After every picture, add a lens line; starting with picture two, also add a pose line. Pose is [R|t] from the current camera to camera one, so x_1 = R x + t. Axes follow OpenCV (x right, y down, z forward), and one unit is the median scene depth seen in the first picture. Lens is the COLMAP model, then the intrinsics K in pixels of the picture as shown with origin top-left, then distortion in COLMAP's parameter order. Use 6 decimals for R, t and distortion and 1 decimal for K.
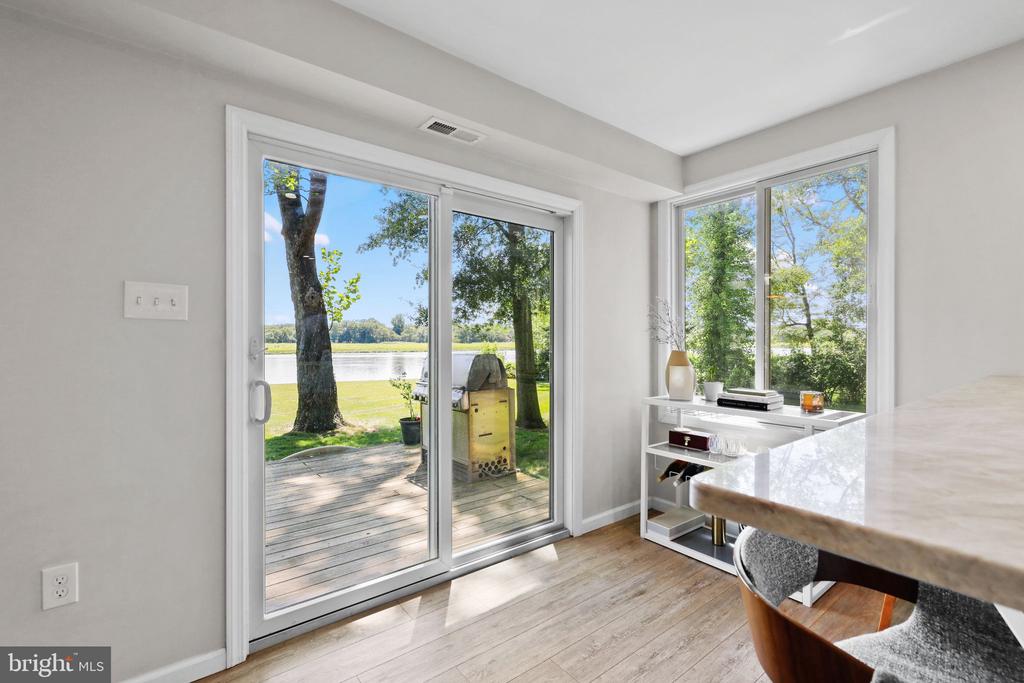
lens RADIAL K [[451.7, 0, 510.4], [0, 451.7, 343.2], [0, 0, 1]] dist [0.001485, 0.000345]
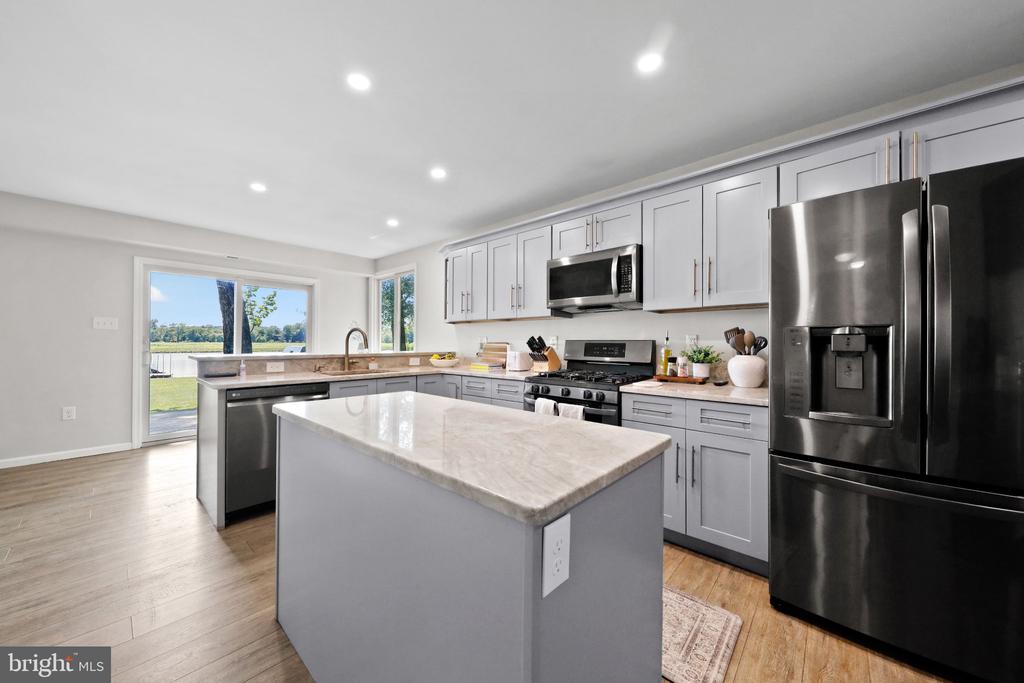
lens RADIAL K [[360.5, 0, 509.3], [0, 360.5, 341.2], [0, 0, 1]] dist [-0.003326, -0.000346]
pose [[0.983832, 0.005675, 0.179001, 0.835133], [-0.004468, 0.999964, -0.007146, 0.018152], [-0.179036, 0.006231, 0.983823, -1.063628]]
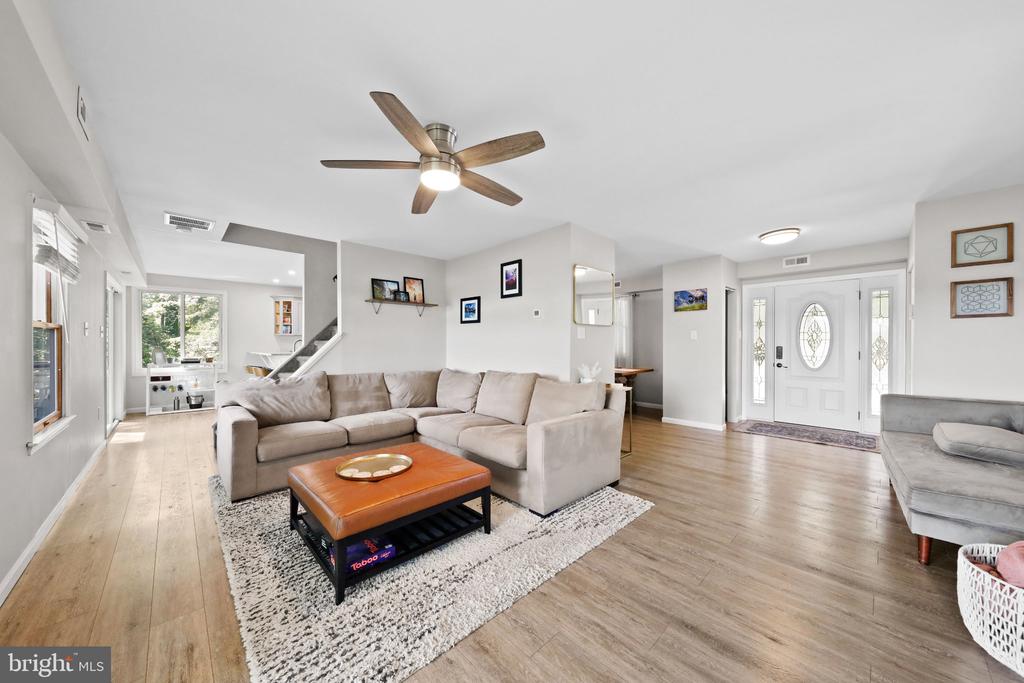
lens RADIAL K [[355.6, 0, 511.6], [0, 355.6, 343.1], [0, 0, 1]] dist [-0.000877, -0.000154]
pose [[-0.104434, 0.002910, 0.994528, -2.139913], [-0.001476, 0.999994, -0.003081, -0.002159], [-0.994531, -0.001789, -0.104429, -1.000414]]
